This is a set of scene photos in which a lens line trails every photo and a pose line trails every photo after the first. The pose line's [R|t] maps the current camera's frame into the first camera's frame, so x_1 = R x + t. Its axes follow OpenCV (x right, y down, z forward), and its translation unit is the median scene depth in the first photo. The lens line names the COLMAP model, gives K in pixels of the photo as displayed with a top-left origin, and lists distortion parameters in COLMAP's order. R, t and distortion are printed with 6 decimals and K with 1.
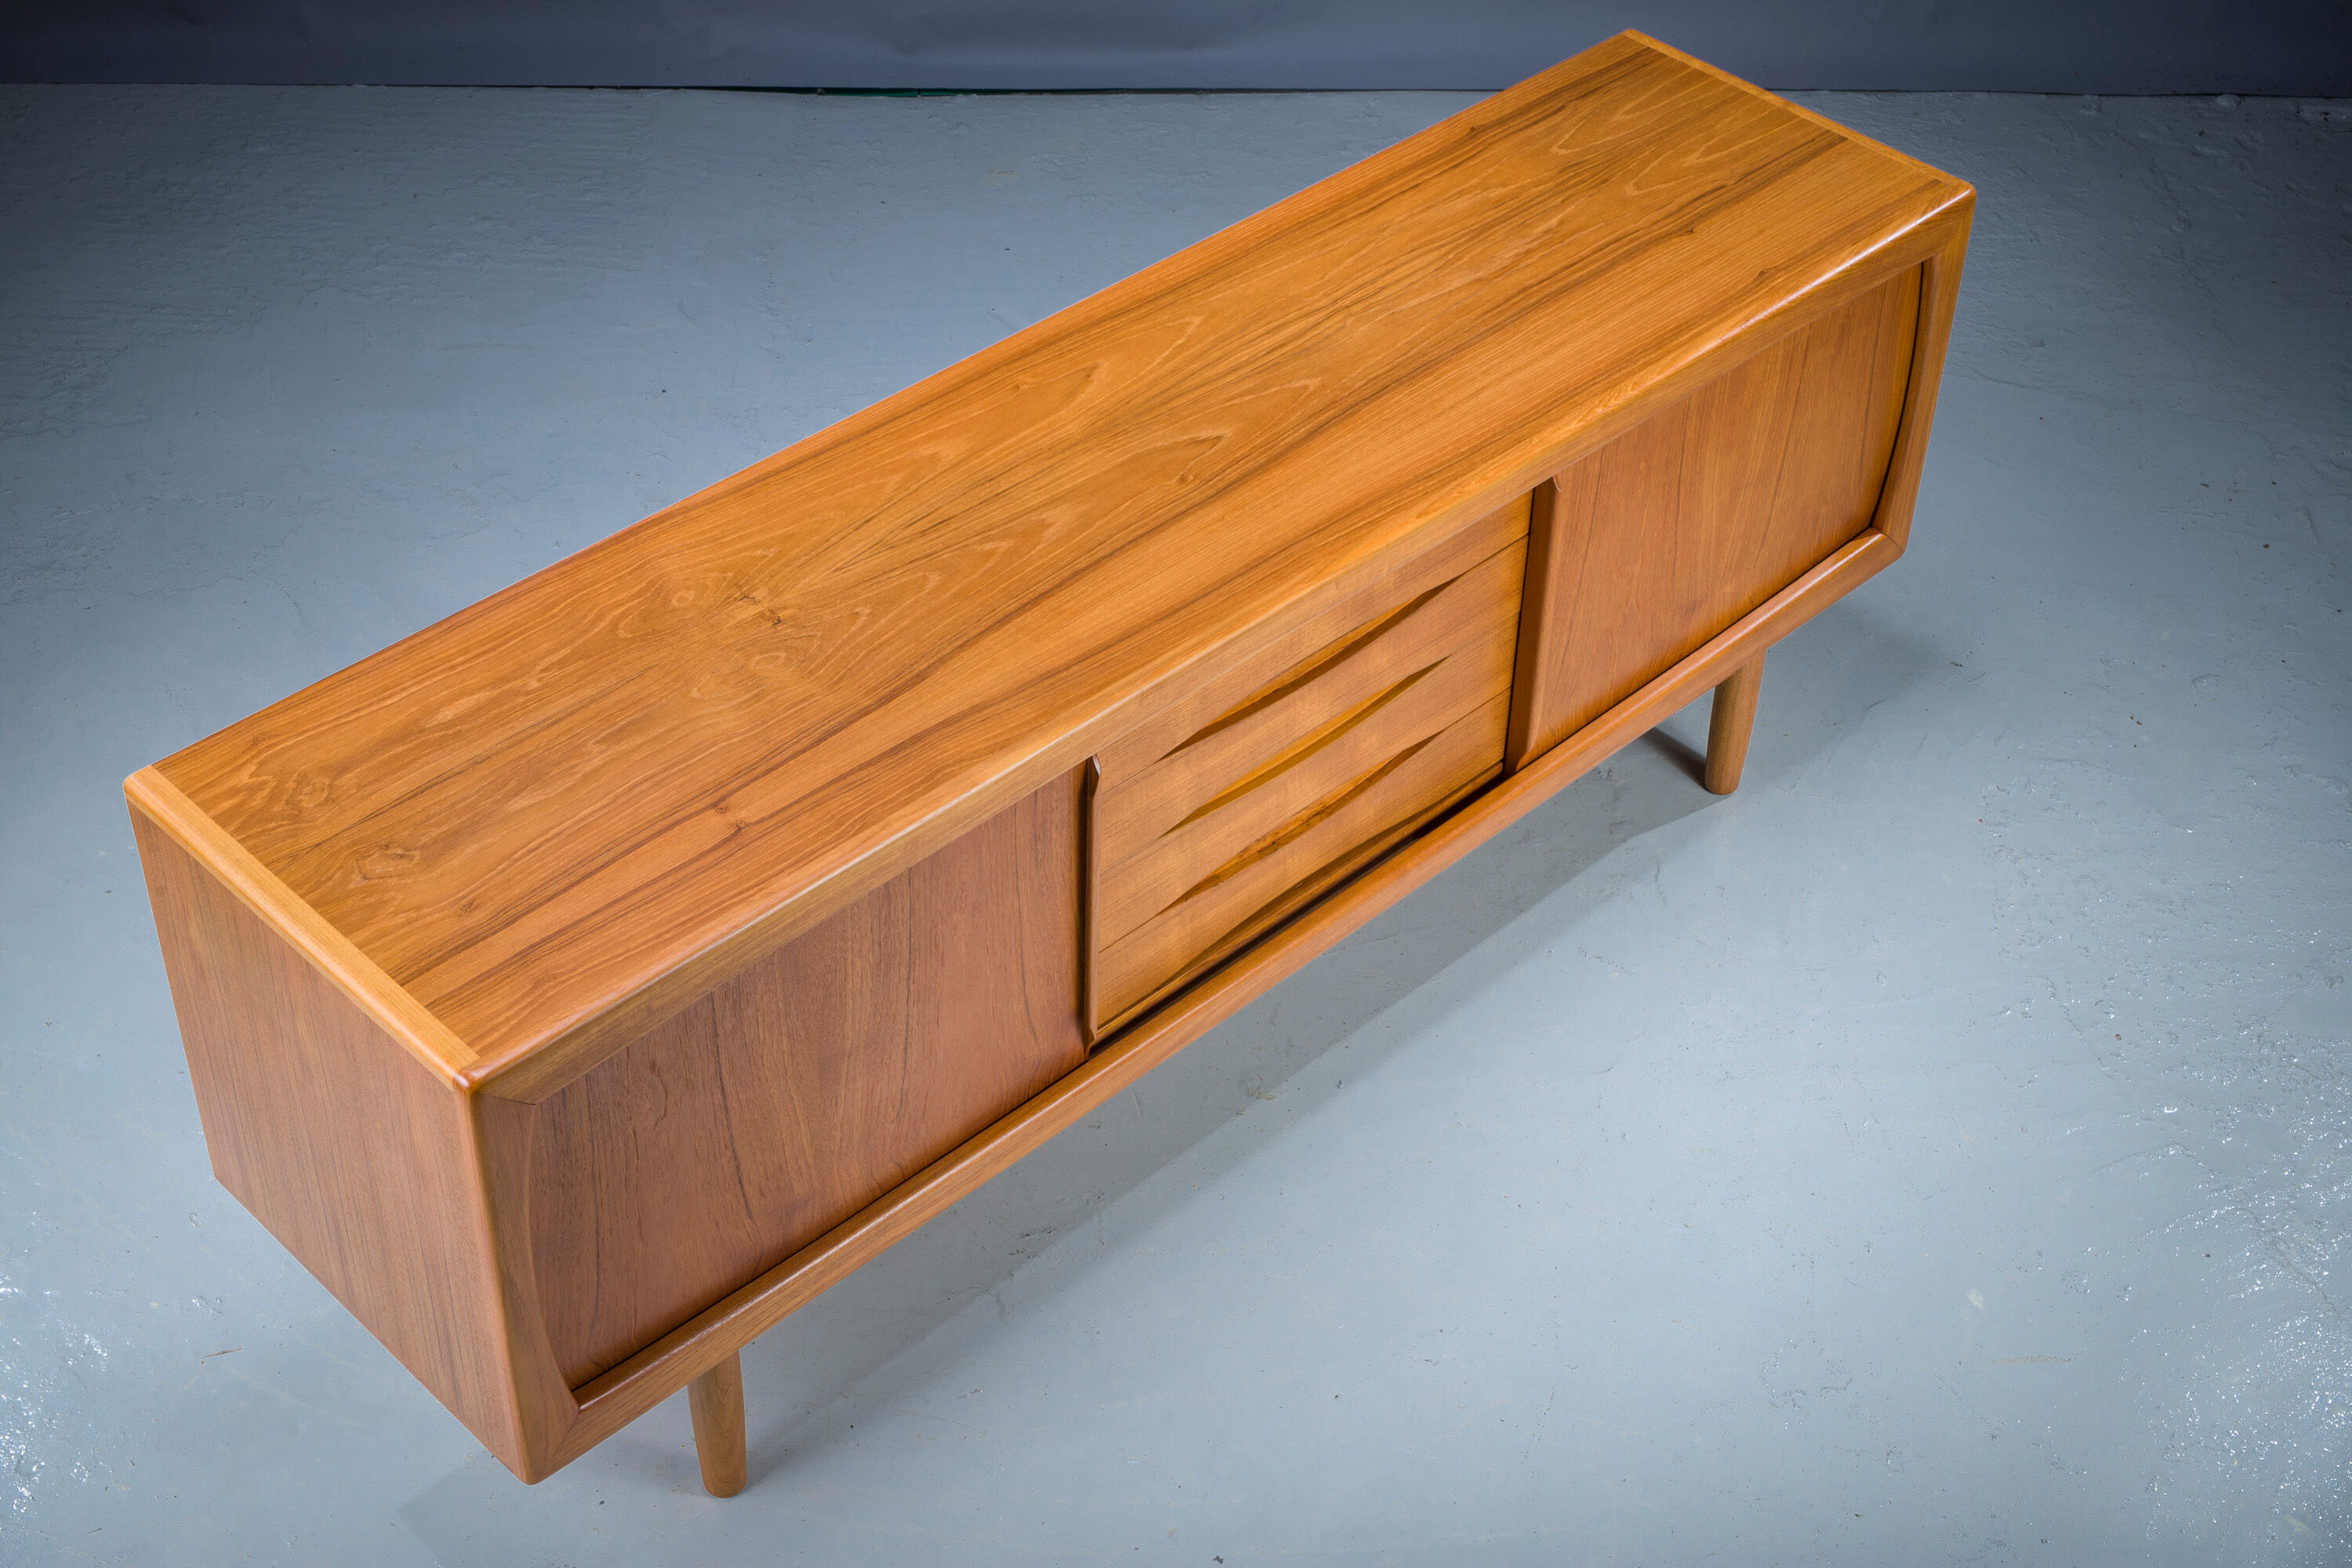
lens RADIAL K [[3365.9, 0, 1187.8], [0, 3365.9, 804.0], [0, 0, 1]] dist [0.001142, 0.000000]
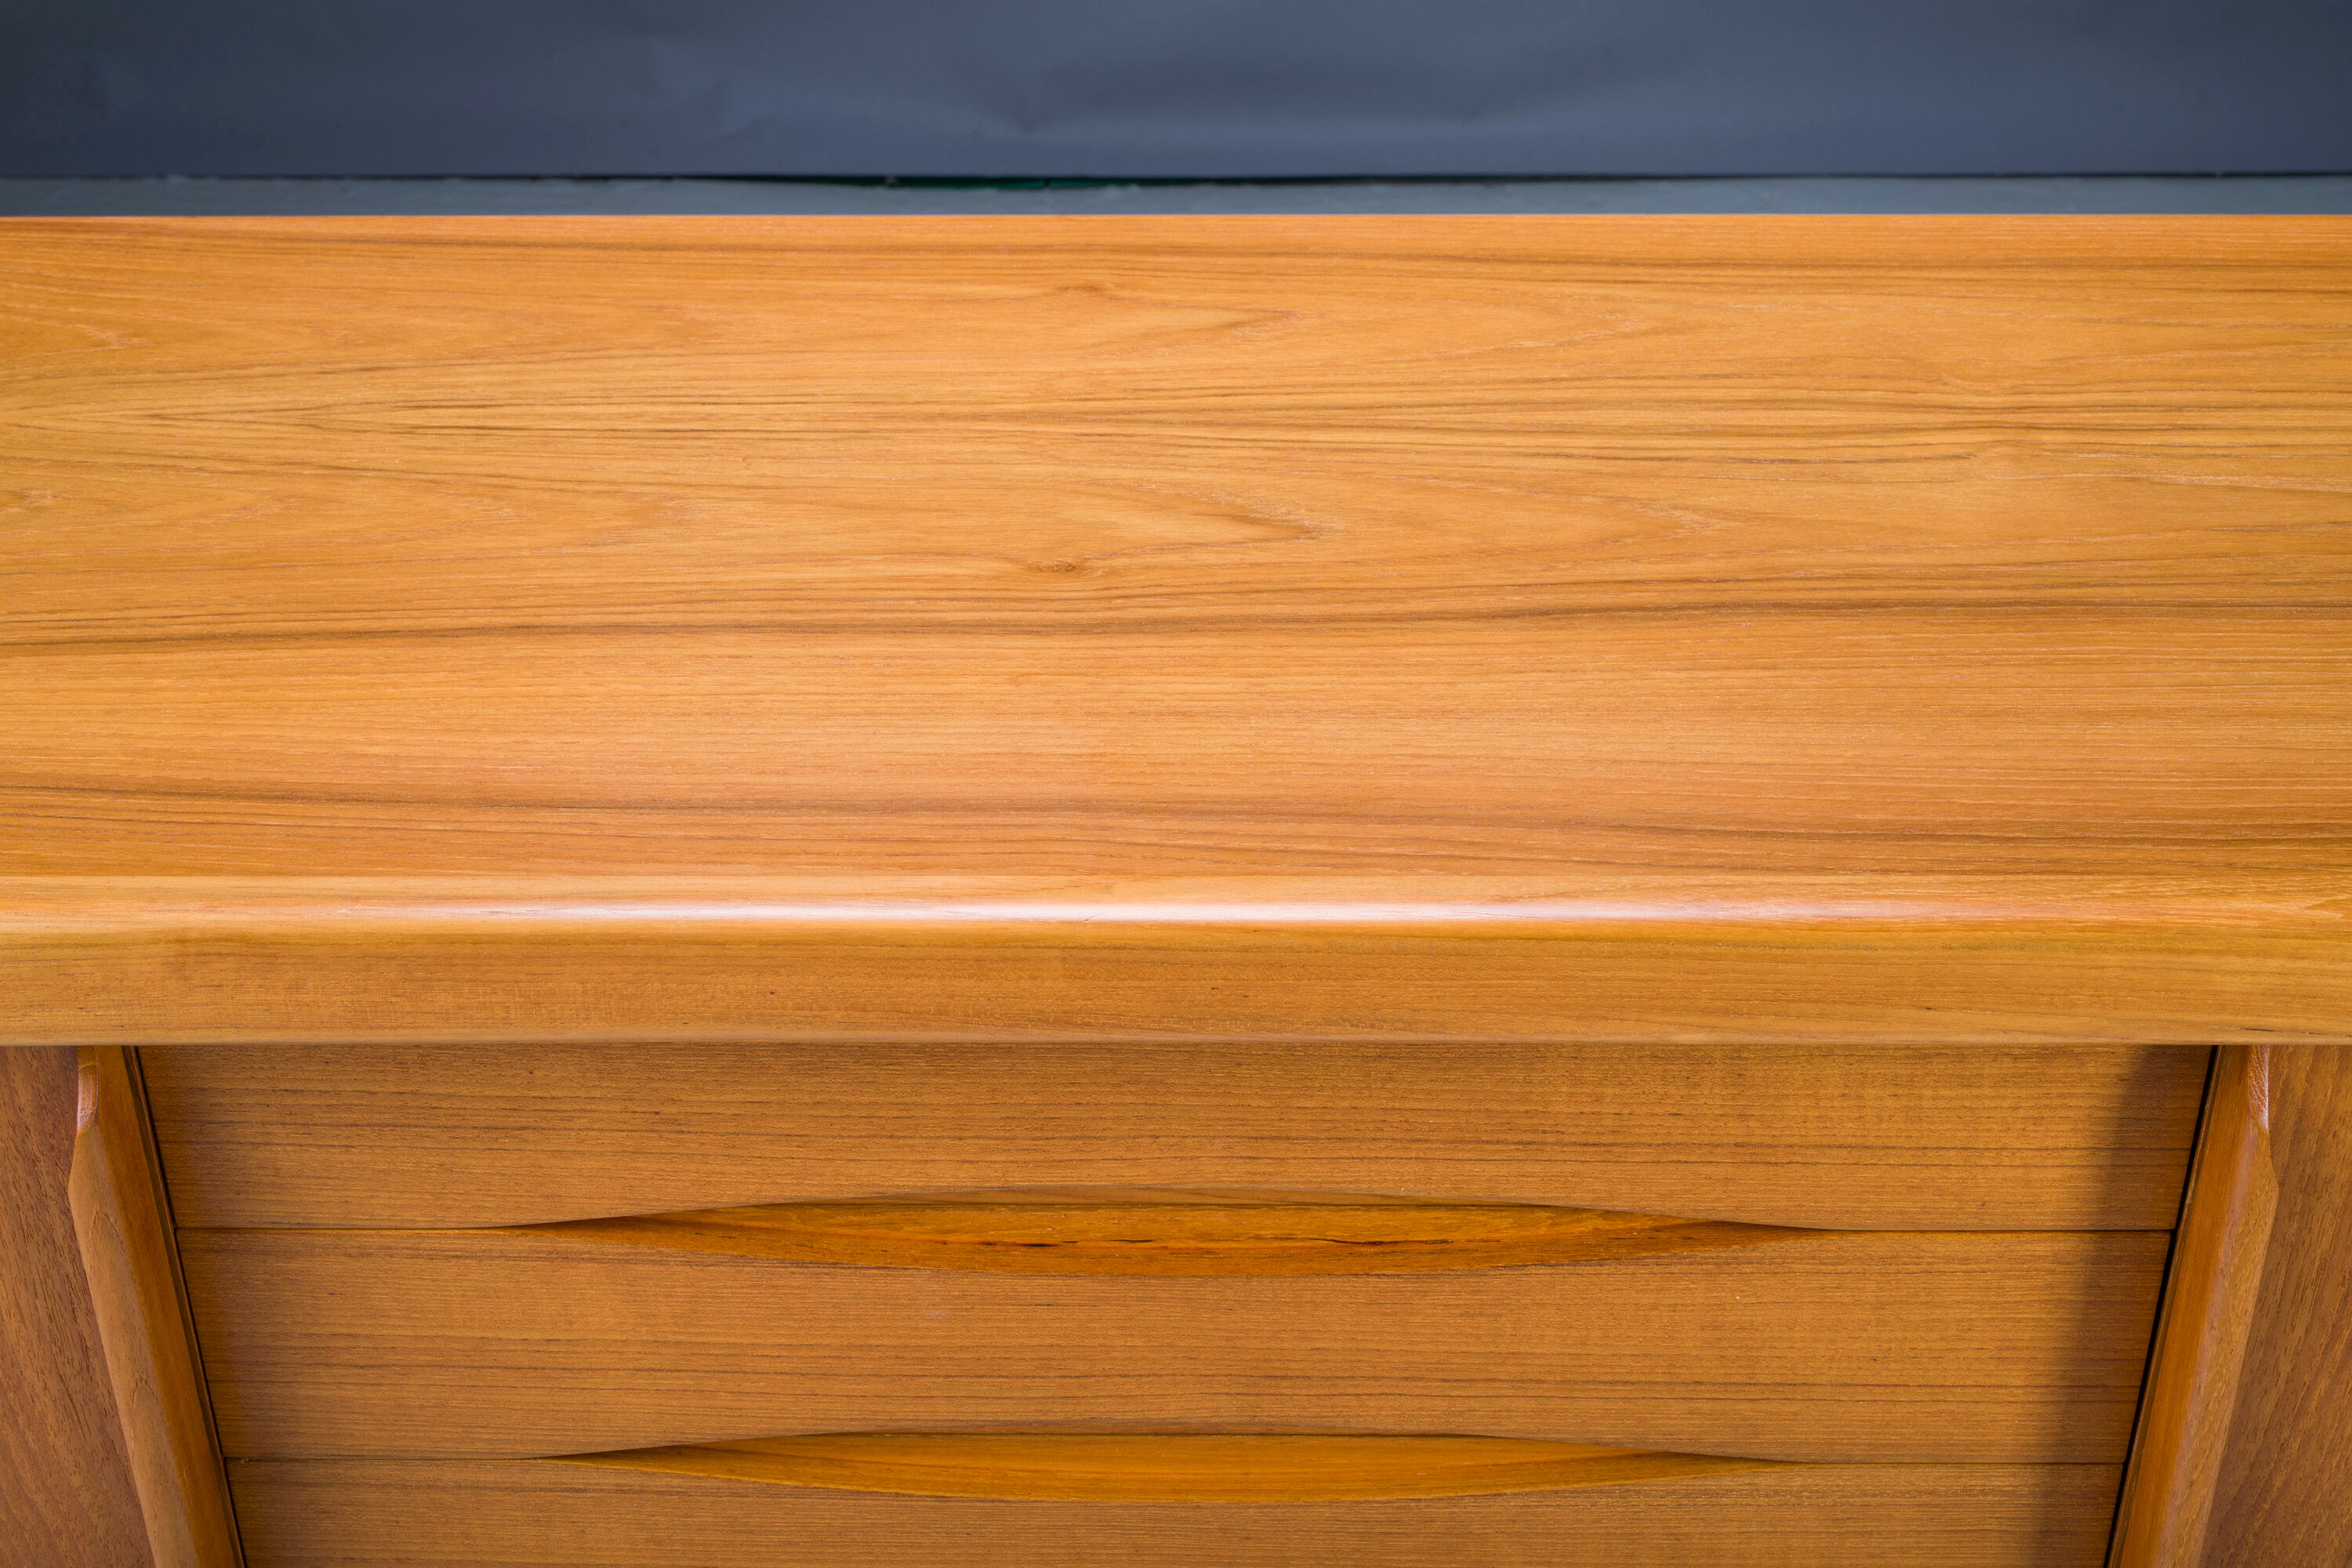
lens RADIAL K [[3365.9, 0, 1181.5], [0, 3365.9, 784.9], [0, 0, 1]] dist [0.001142, 0.000000]
pose [[0.704493, 0.355771, -0.614098, 0.229674], [-0.446248, 0.894886, 0.006508, -0.084954], [0.551863, 0.269455, 0.789203, 0.749803]]
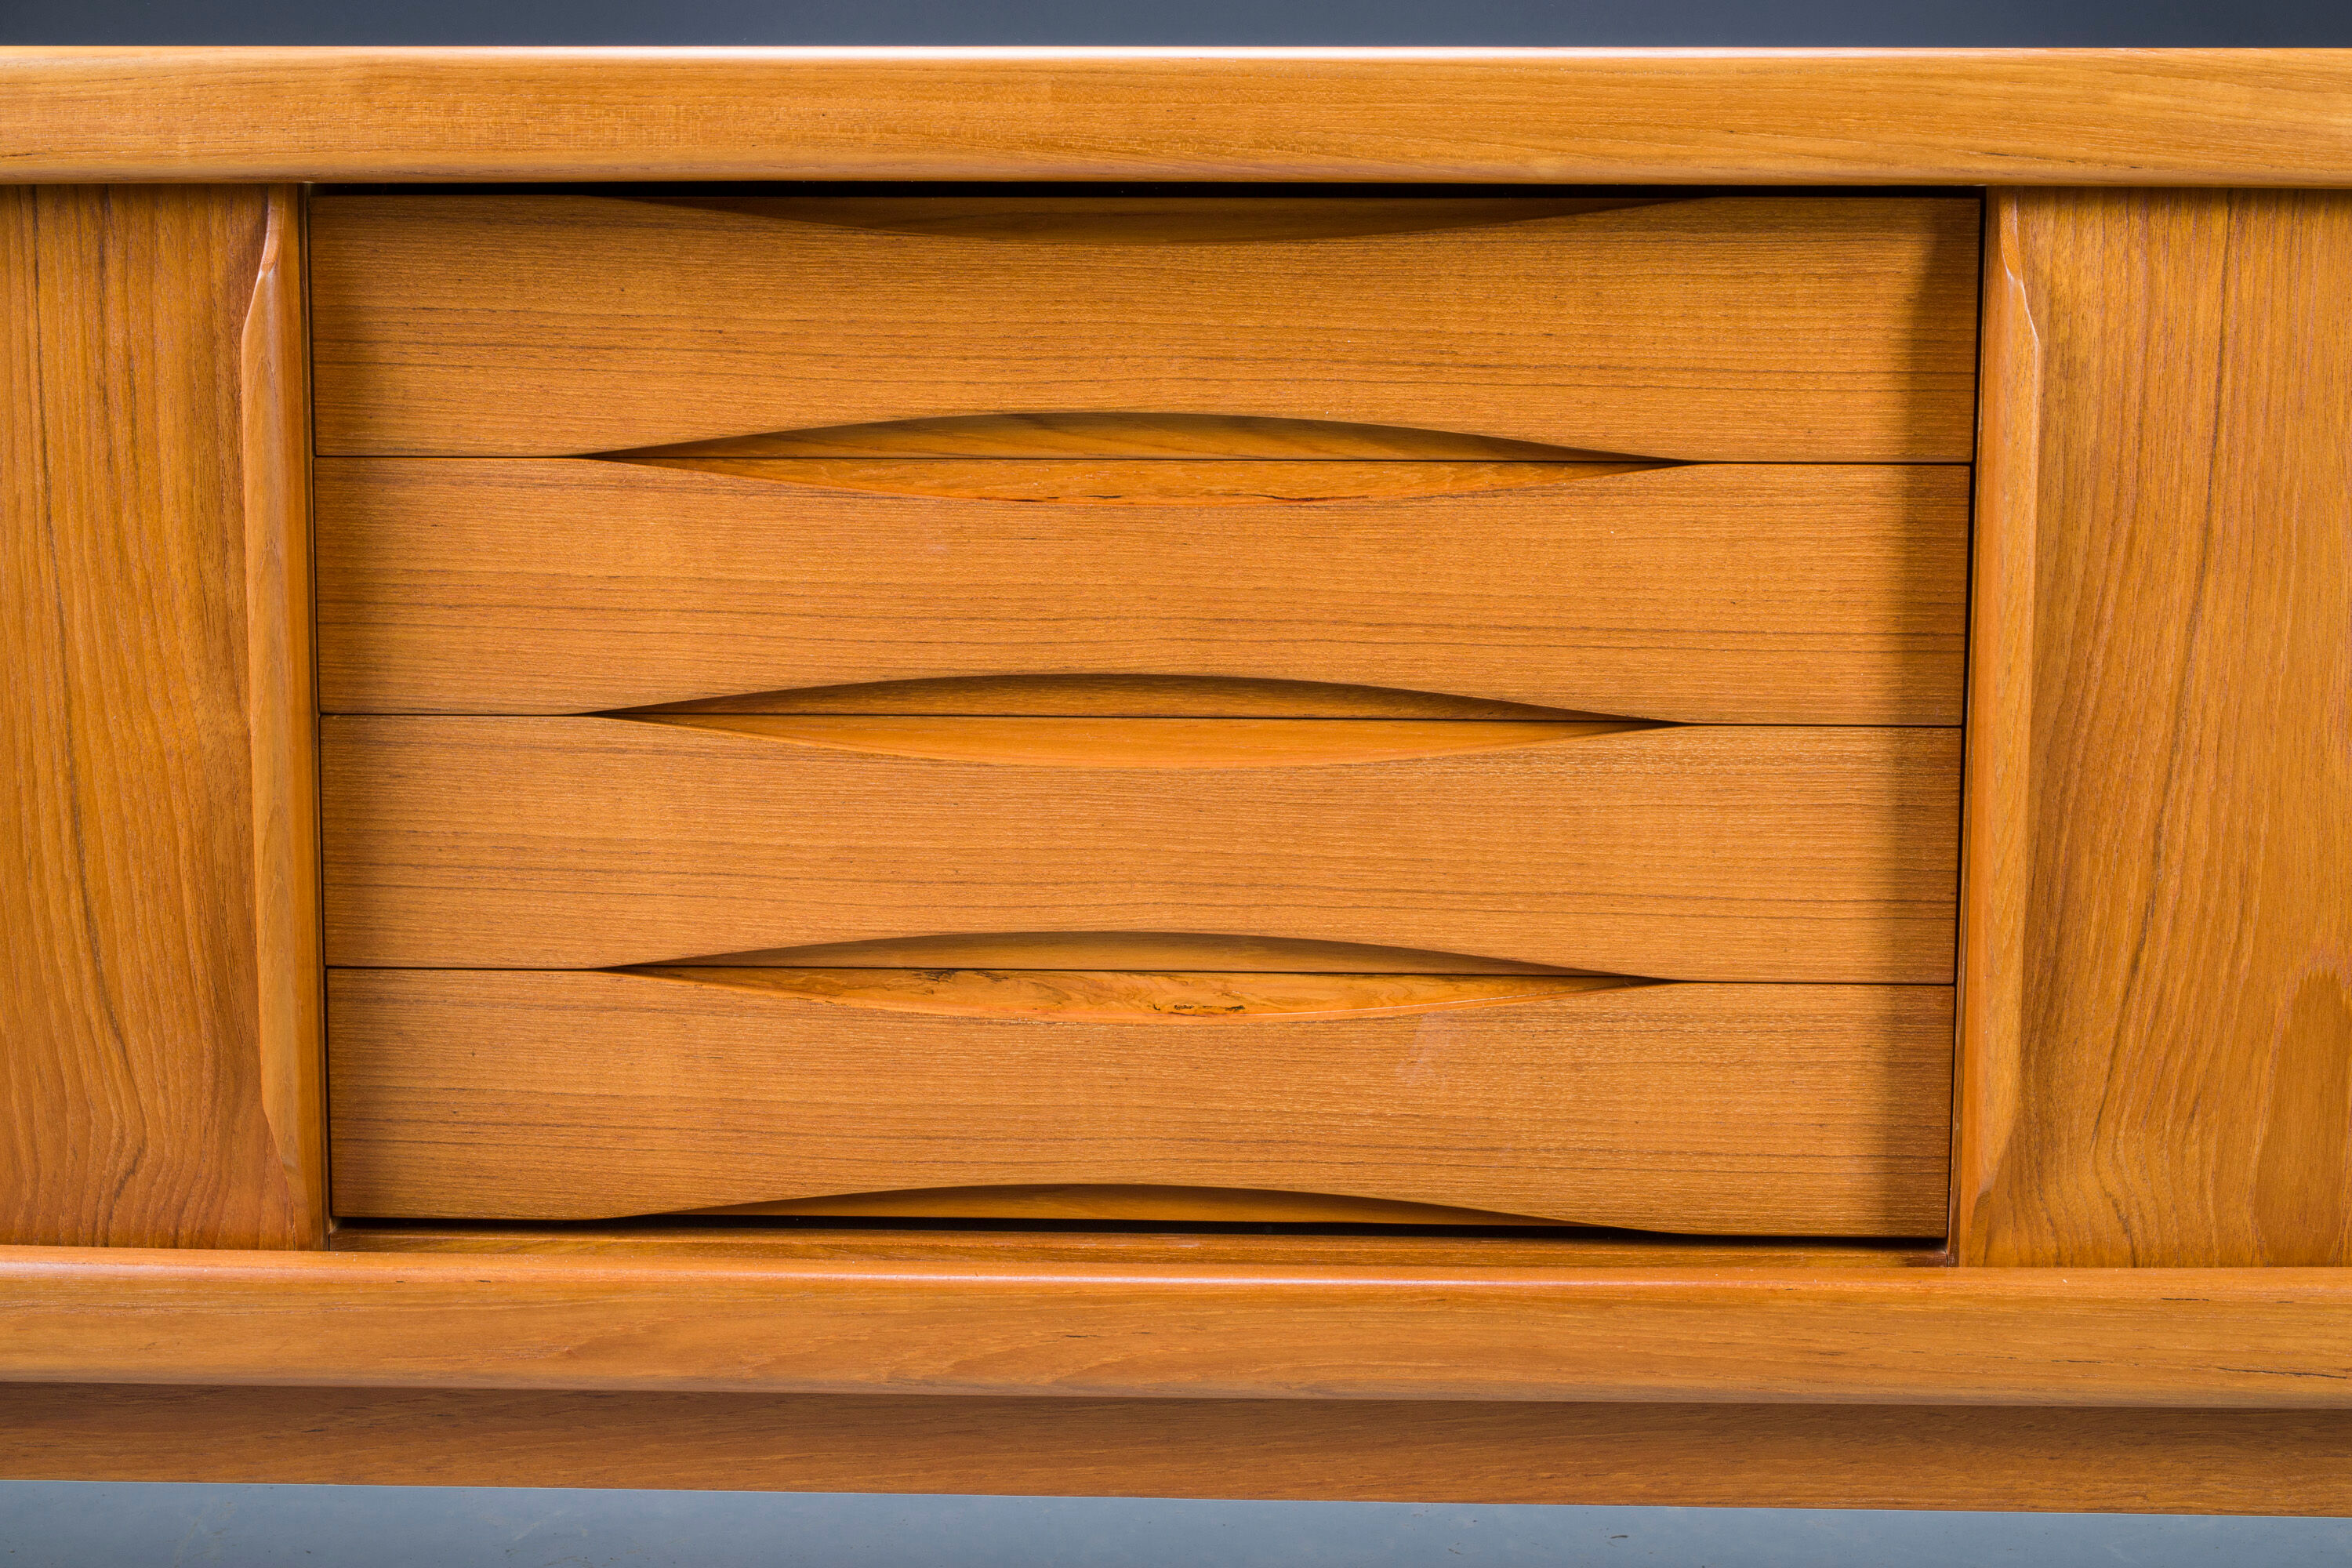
lens RADIAL K [[3365.9, 0, 1186.9], [0, 3365.9, 731.4], [0, 0, 1]] dist [0.001142, 0.000000]
pose [[0.687535, 0.051311, -0.724336, 0.337094], [-0.464379, 0.797932, -0.384261, 0.135569], [0.558254, 0.600560, 0.572434, 0.817539]]
